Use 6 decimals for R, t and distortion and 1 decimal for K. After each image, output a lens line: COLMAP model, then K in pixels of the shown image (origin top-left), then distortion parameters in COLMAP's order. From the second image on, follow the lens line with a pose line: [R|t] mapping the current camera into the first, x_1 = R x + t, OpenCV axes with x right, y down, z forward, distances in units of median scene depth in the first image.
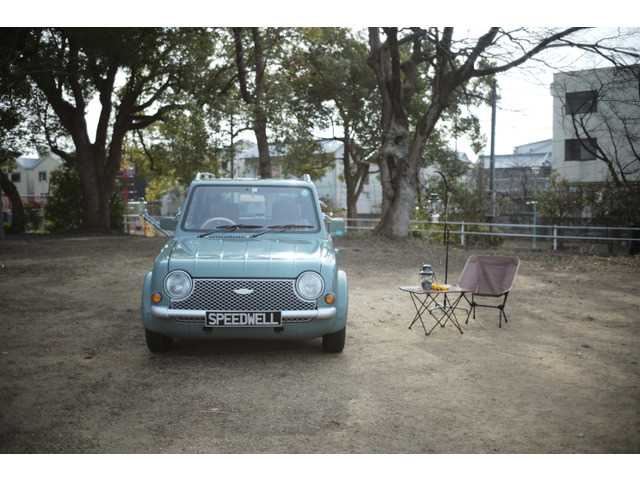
lens RADIAL K [[634.7, 0, 320.0], [0, 634.7, 240.0], [0, 0, 1]] dist [-0.013319, -0.003466]
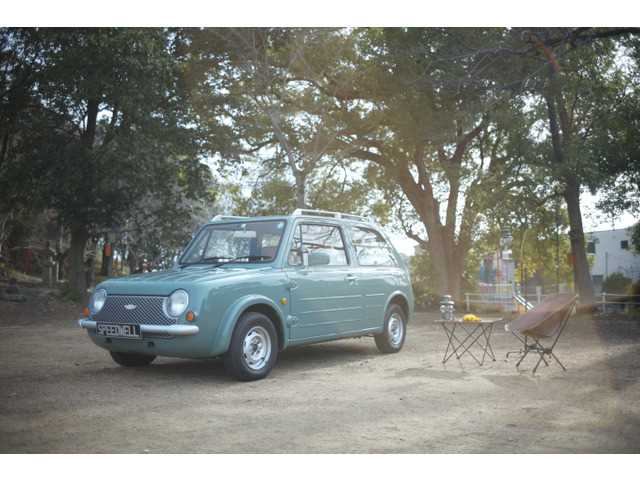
lens RADIAL K [[634.7, 0, 320.0], [0, 634.7, 240.0], [0, 0, 1]] dist [-0.013319, -0.003466]
pose [[0.785005, -0.055842, -0.616968, 0.553723], [-0.032812, 0.990783, -0.131425, 0.067455], [0.618620, 0.123414, 0.775937, 0.229651]]
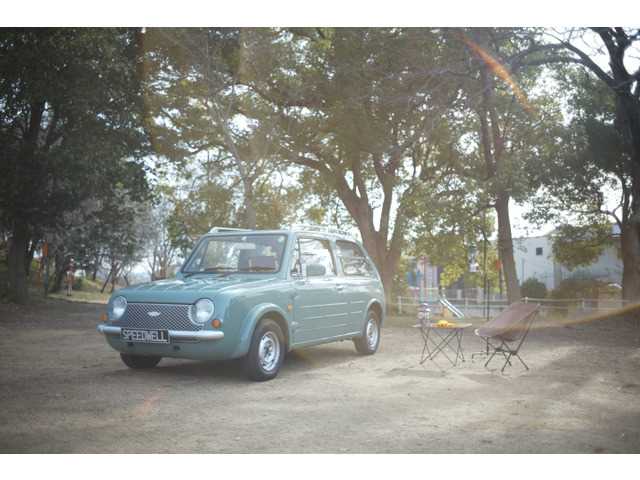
lens RADIAL K [[634.7, 0, 320.0], [0, 634.7, 240.0], [0, 0, 1]] dist [-0.013319, -0.003466]
pose [[0.855551, -0.042150, -0.516000, 0.518766], [-0.033957, 0.989965, -0.137169, 0.065302], [0.516604, 0.134877, 0.845535, 0.091655]]
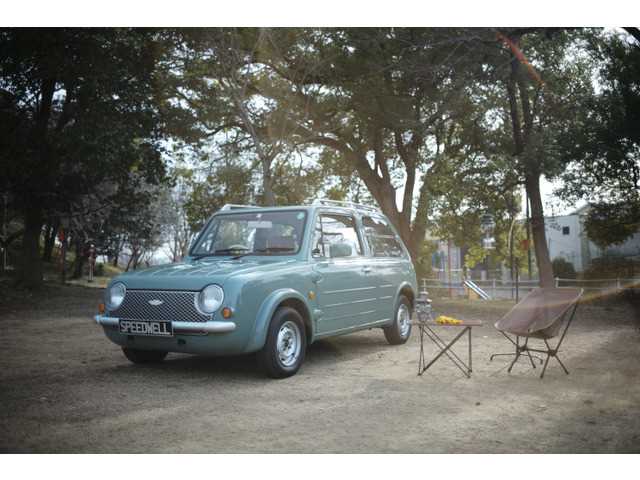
lens RADIAL K [[634.7, 0, 320.0], [0, 634.7, 240.0], [0, 0, 1]] dist [-0.013319, -0.003466]
pose [[0.837676, -0.040071, -0.544696, 0.455247], [-0.023921, 0.993656, -0.109886, 0.058905], [0.545644, 0.105078, 0.831403, 0.185396]]
